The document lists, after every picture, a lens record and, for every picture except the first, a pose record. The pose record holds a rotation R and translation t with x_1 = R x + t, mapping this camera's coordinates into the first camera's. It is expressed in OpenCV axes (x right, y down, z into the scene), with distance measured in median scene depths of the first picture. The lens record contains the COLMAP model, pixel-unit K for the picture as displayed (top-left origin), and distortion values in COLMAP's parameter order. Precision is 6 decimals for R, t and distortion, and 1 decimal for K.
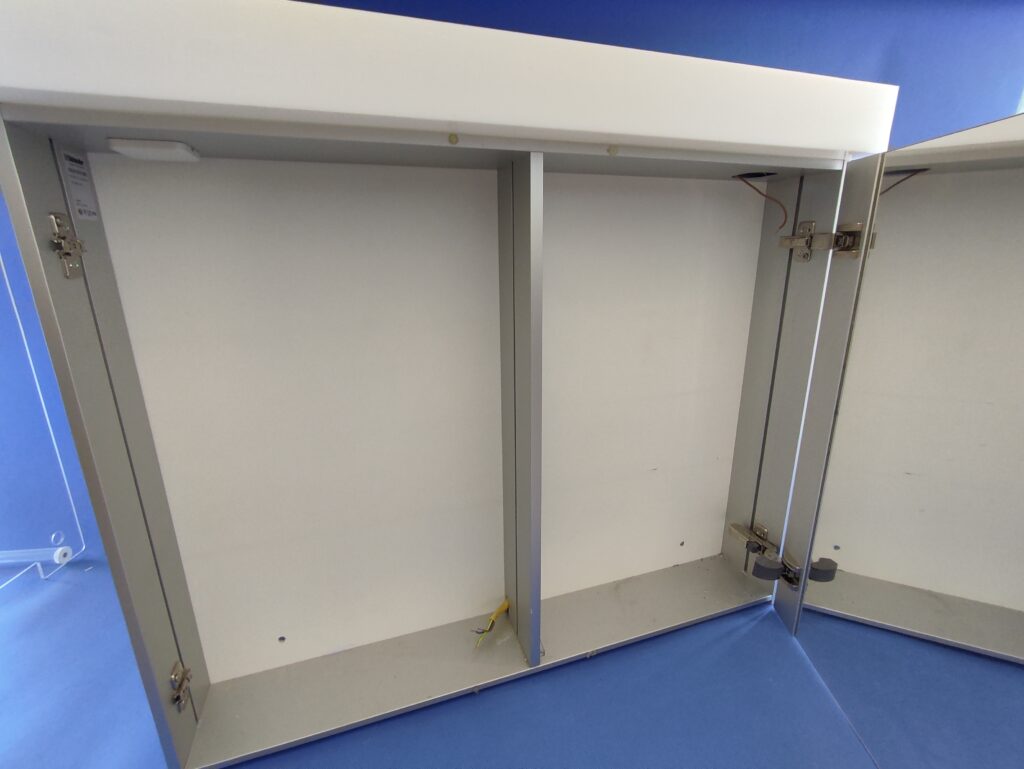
lens RADIAL K [[468.4, 0, 512.0], [0, 468.4, 384.5], [0, 0, 1]] dist [-0.001699, -0.007479]
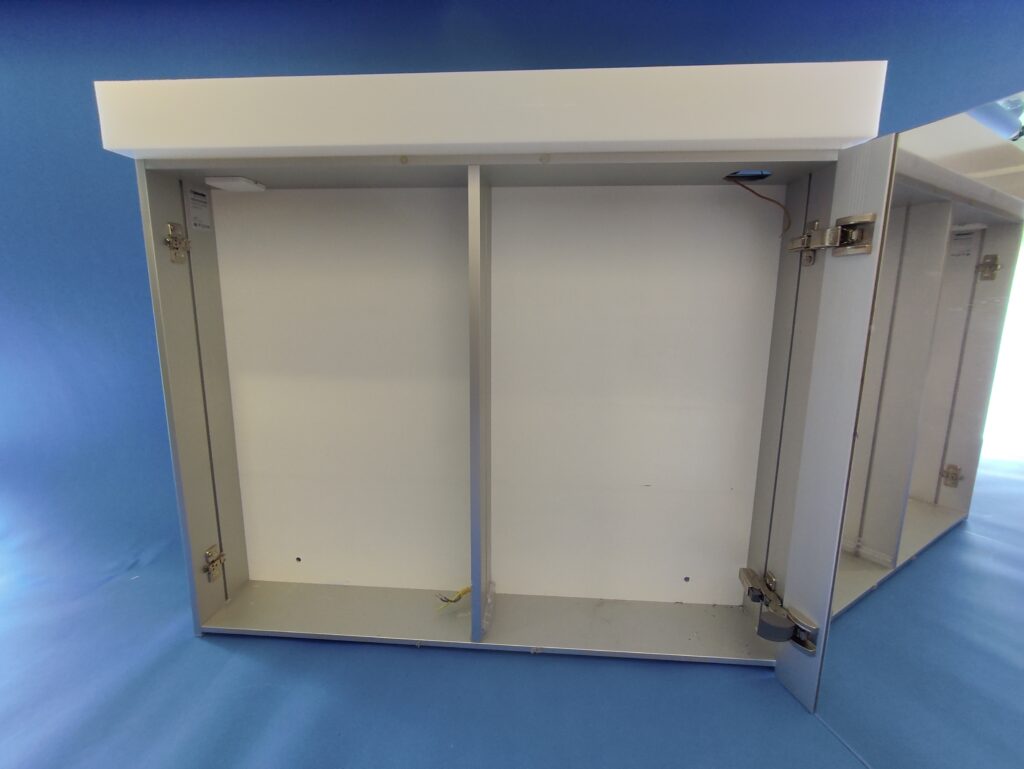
lens RADIAL K [[468.4, 0, 512.0], [0, 468.4, 384.5], [0, 0, 1]] dist [-0.001699, -0.007479]
pose [[0.920297, 0.087429, -0.381327, 0.592665], [-0.124310, 0.989545, -0.073131, 0.122887], [0.370946, 0.114705, 0.921543, -0.003899]]
